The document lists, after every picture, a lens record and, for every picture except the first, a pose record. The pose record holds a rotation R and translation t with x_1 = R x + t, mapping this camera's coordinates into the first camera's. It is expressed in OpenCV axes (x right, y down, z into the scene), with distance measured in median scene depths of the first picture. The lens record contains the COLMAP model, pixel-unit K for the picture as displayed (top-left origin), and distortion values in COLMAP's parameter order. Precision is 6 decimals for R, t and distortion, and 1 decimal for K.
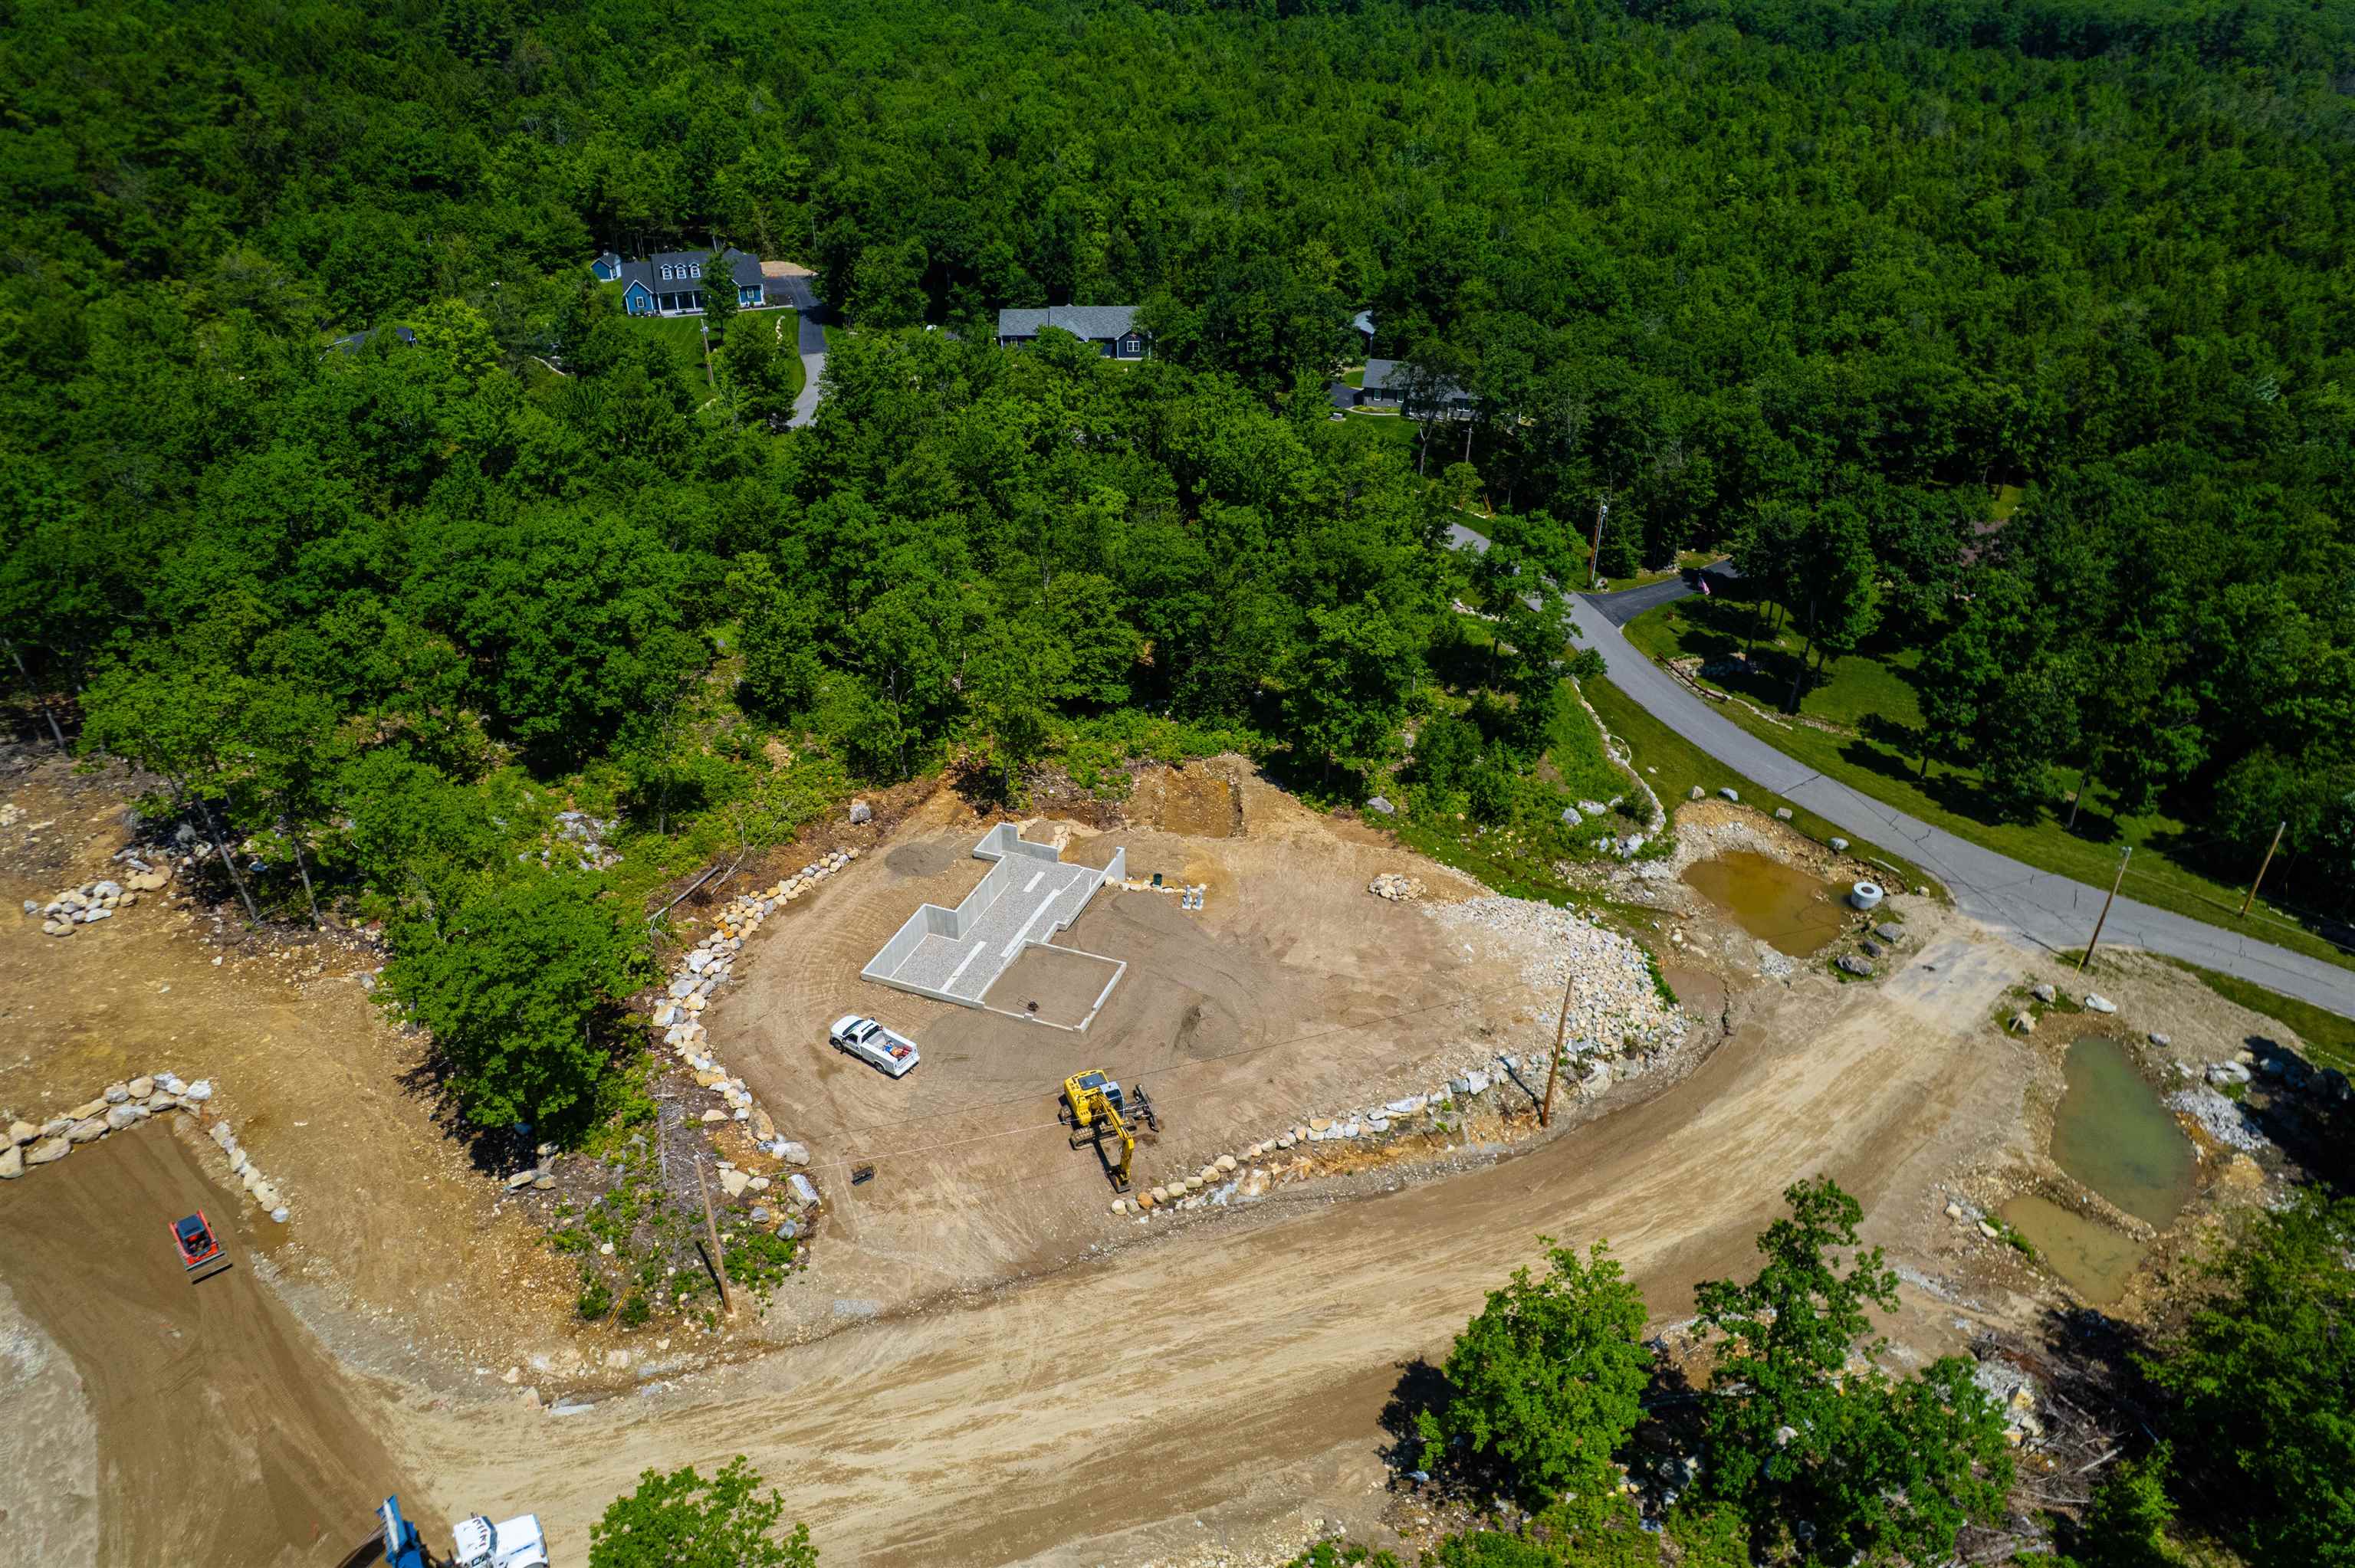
lens RADIAL K [[1500.2, 0, 1180.2], [0, 1500.2, 794.1], [0, 0, 1]] dist [-0.062823, 0.048721]
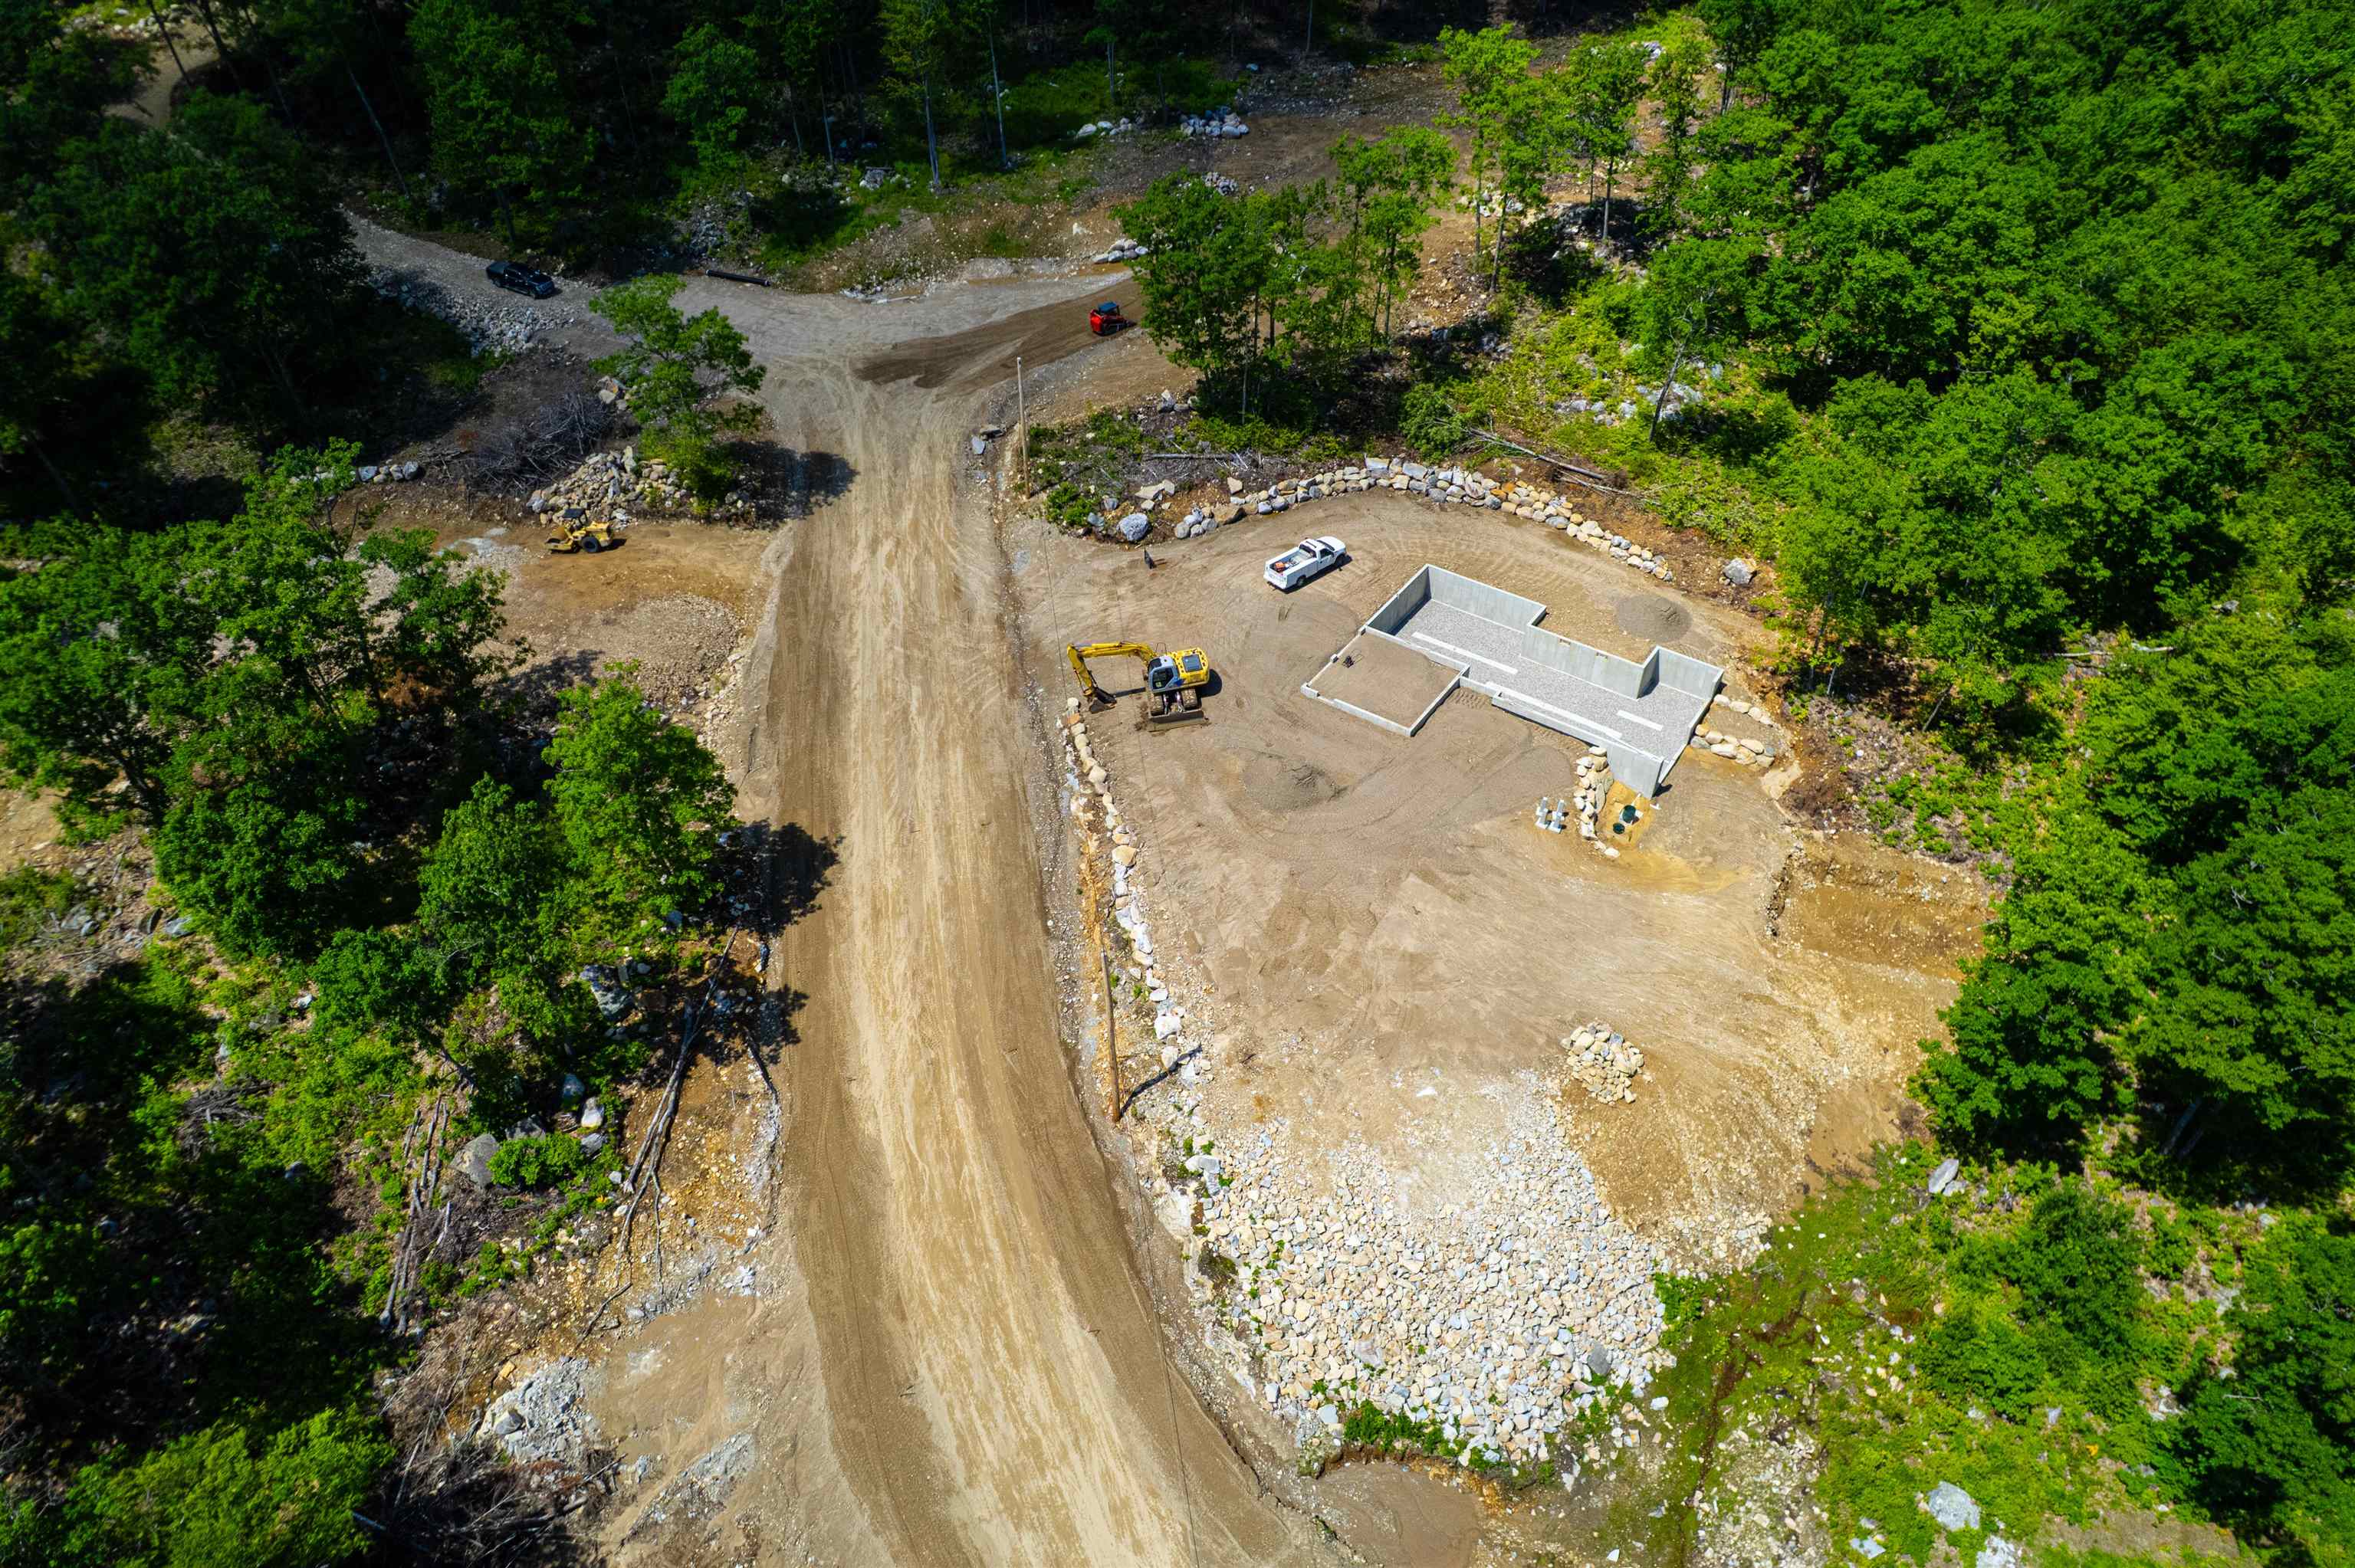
lens RADIAL K [[1500.2, 0, 1180.2], [0, 1500.2, 794.1], [0, 0, 1]] dist [-0.062823, 0.048721]
pose [[-0.241538, 0.650696, -0.719899, 0.563201], [-0.490559, 0.558212, 0.669142, -0.333325], [0.837264, 0.514776, 0.184375, 0.659881]]
